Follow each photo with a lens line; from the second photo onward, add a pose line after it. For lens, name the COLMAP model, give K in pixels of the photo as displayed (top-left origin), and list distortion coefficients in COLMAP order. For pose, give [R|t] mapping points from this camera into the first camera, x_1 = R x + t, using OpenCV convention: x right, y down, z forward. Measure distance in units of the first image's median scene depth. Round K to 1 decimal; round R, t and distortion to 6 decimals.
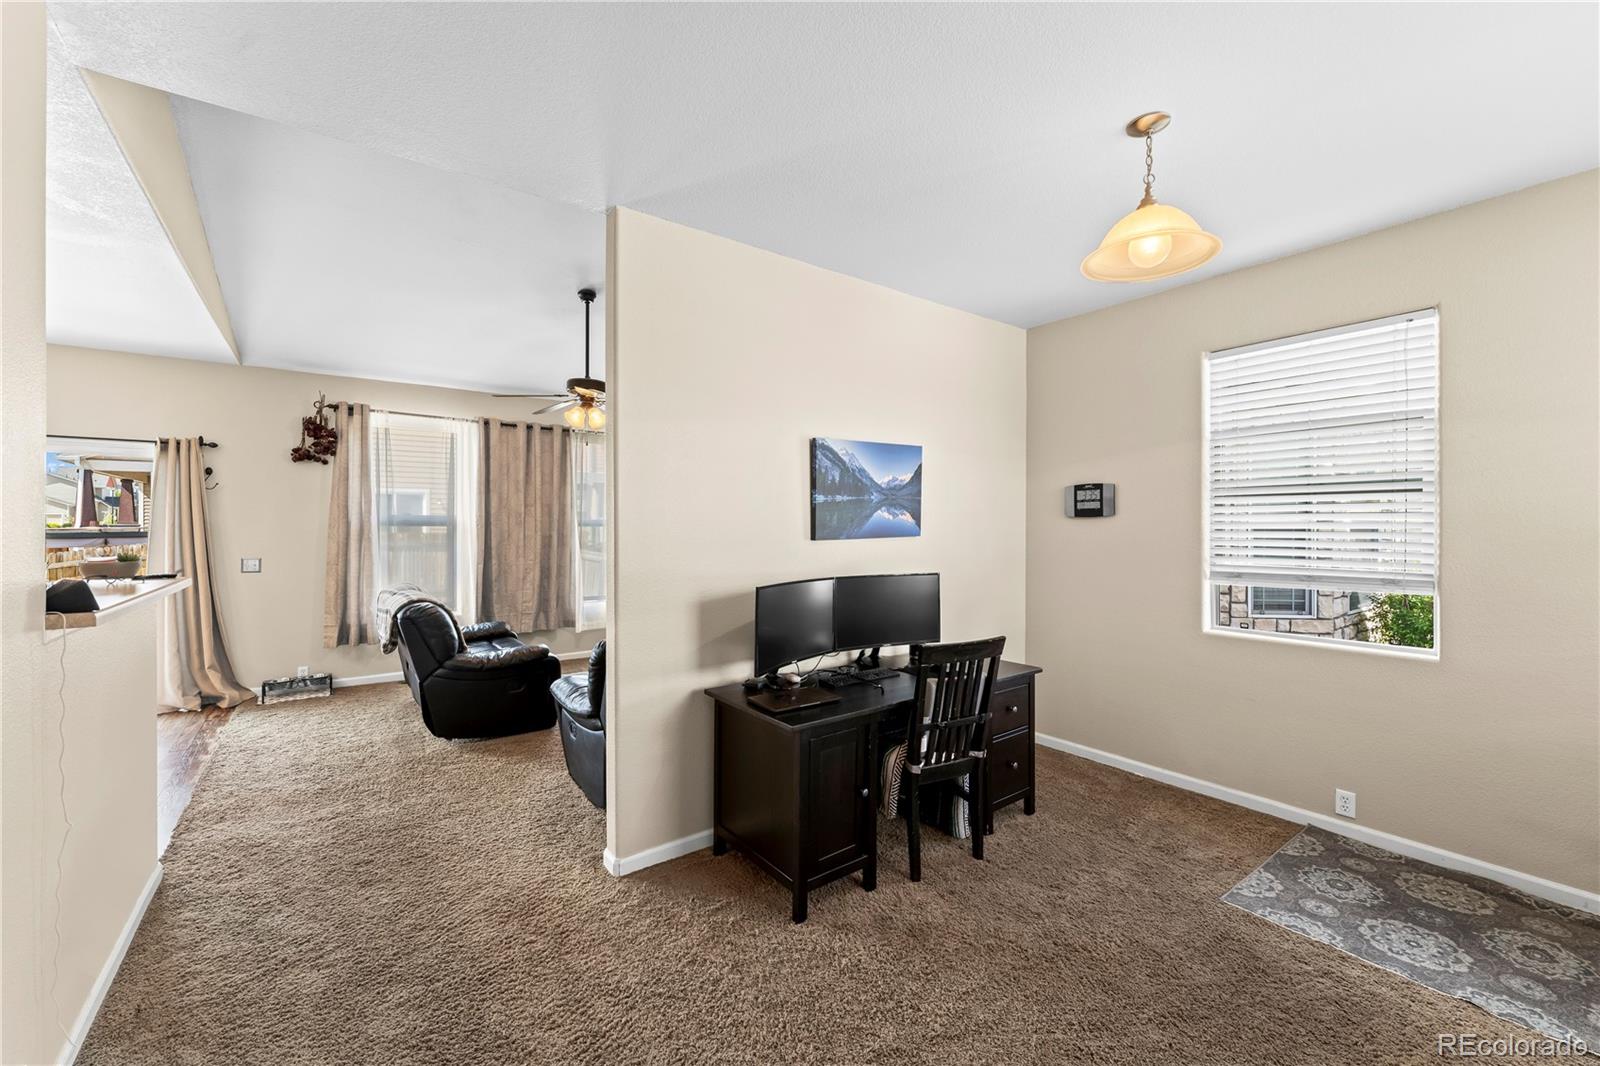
lens RADIAL K [[641.5, 0, 798.0], [0, 641.5, 527.6], [0, 0, 1]] dist [0.002917, -0.000322]
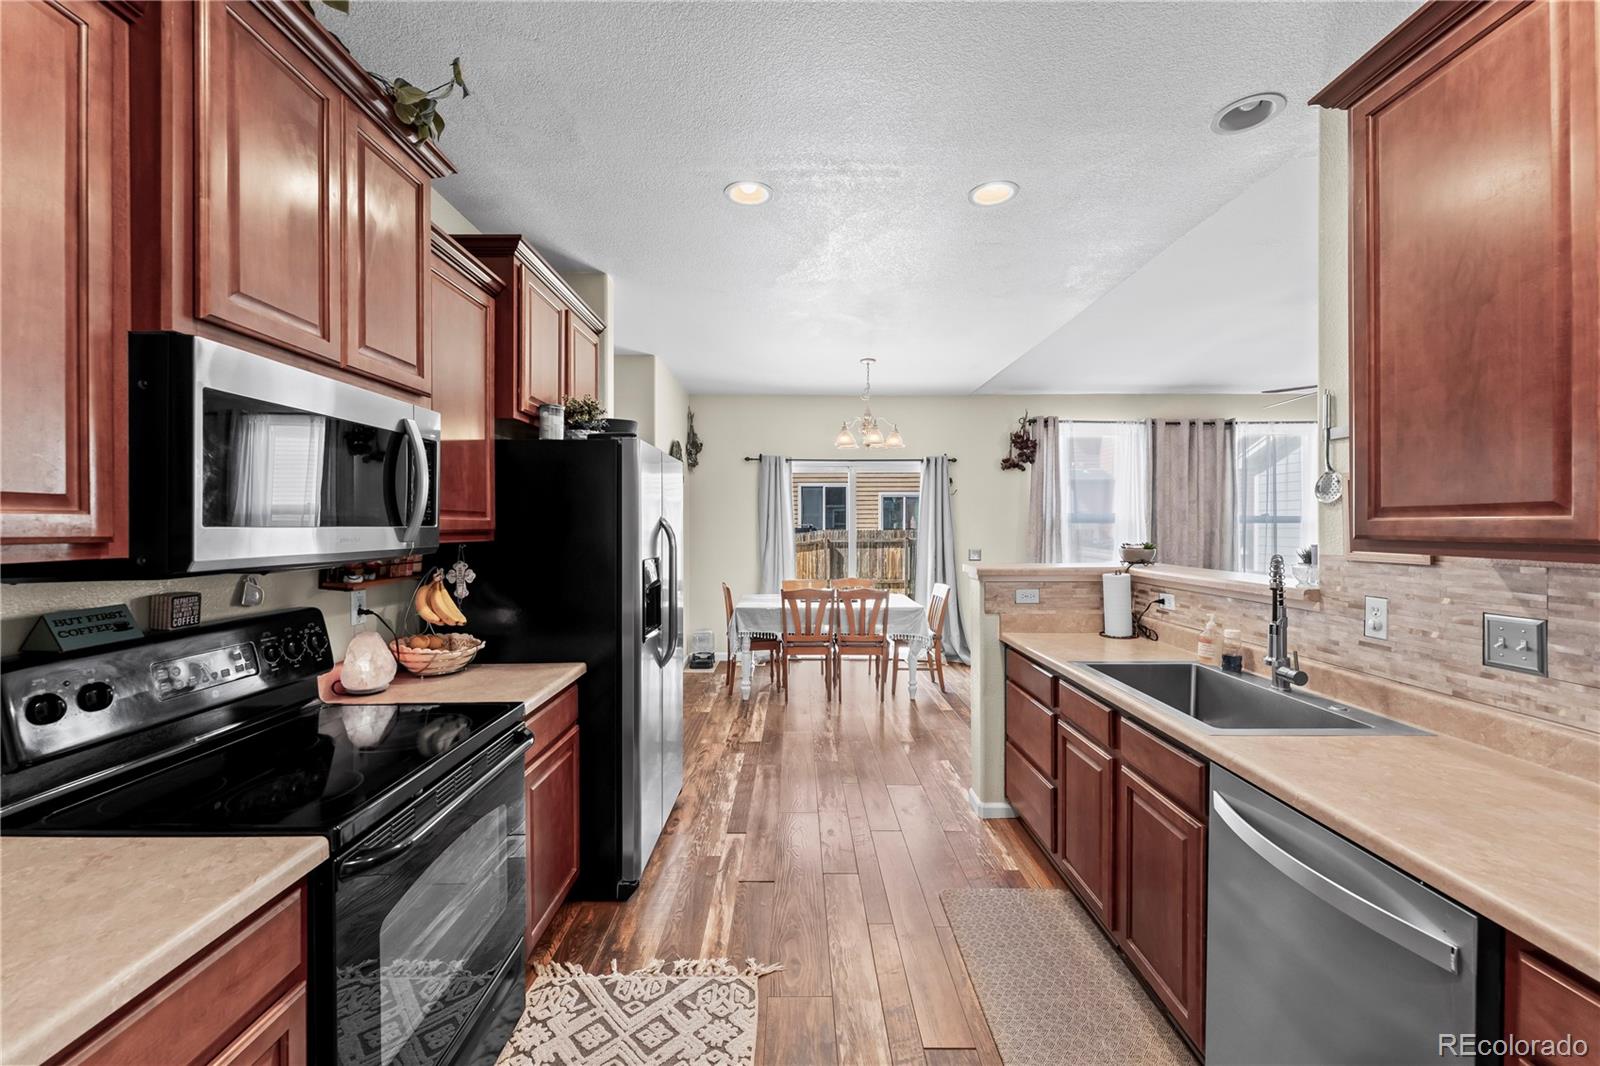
lens RADIAL K [[641.5, 0, 798.0], [0, 641.5, 527.6], [0, 0, 1]] dist [0.002917, -0.000322]
pose [[0.805961, 0.001760, -0.591966, -0.372749], [0.002328, 0.999978, 0.006142, -0.002611], [0.591964, -0.006328, 0.805939, -0.196935]]
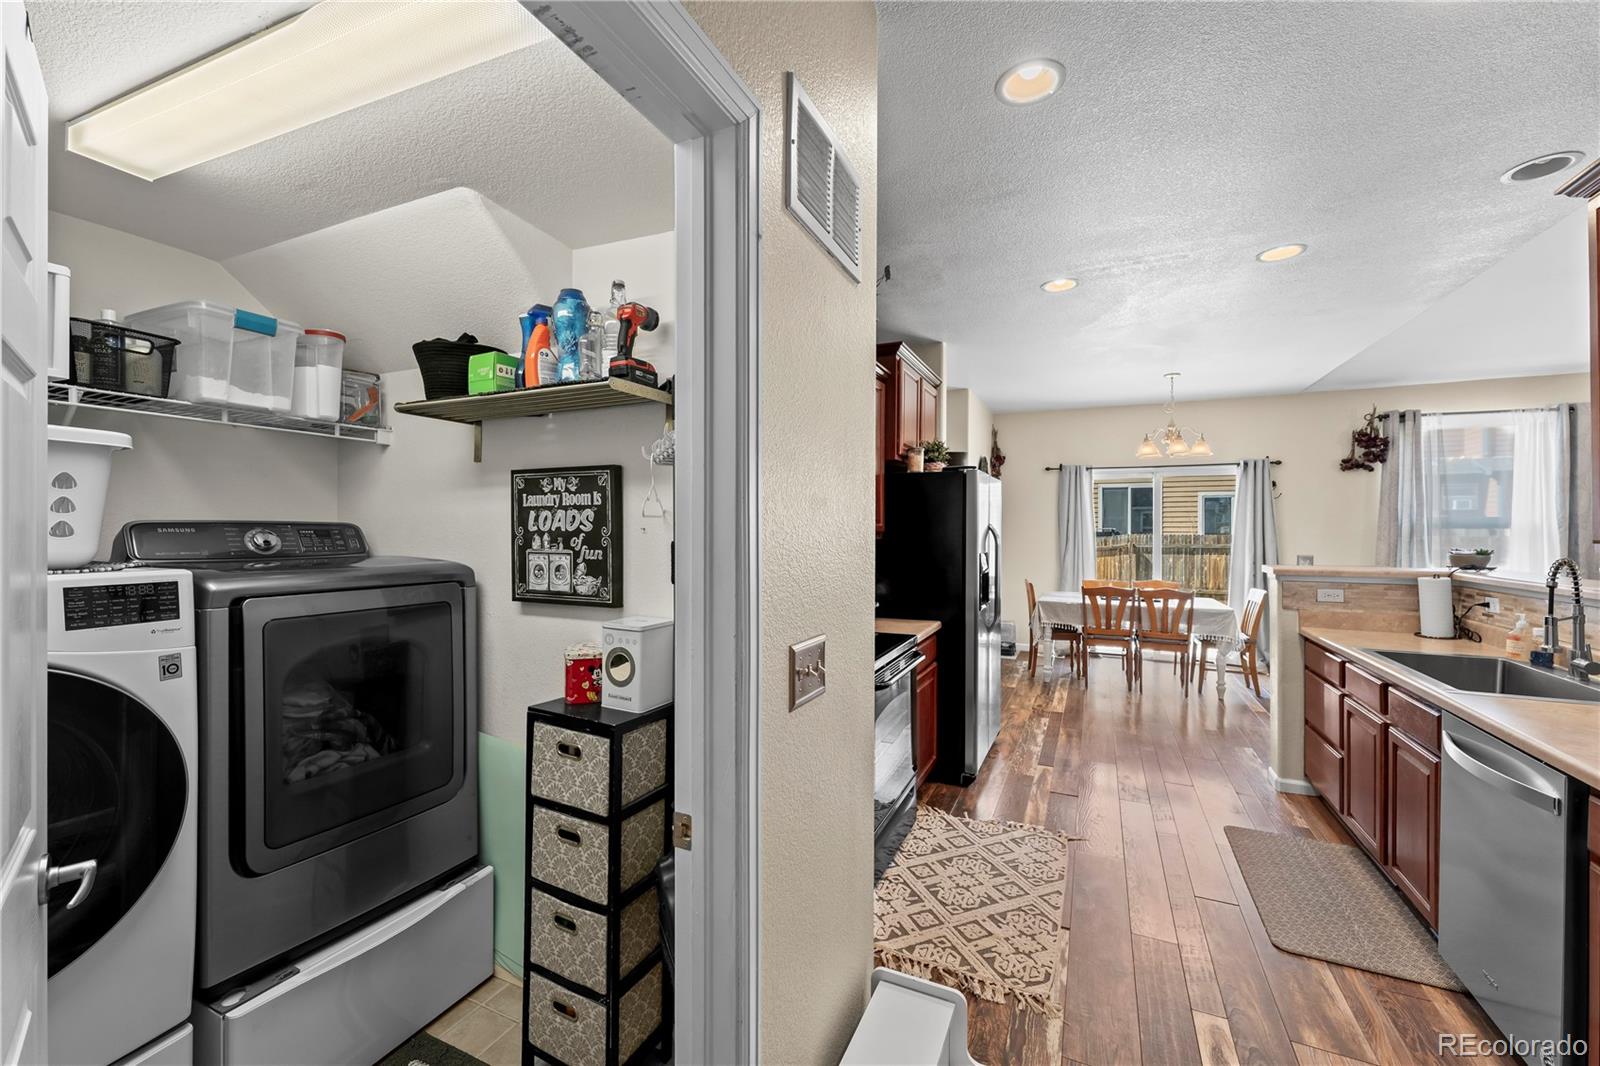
lens RADIAL K [[641.5, 0, 798.0], [0, 641.5, 527.6], [0, 0, 1]] dist [0.002917, -0.000322]
pose [[0.479267, 0.001441, -0.877668, -0.249731], [-0.001170, 0.999999, 0.001002, -0.003723], [0.877669, 0.000547, 0.479268, -0.365369]]
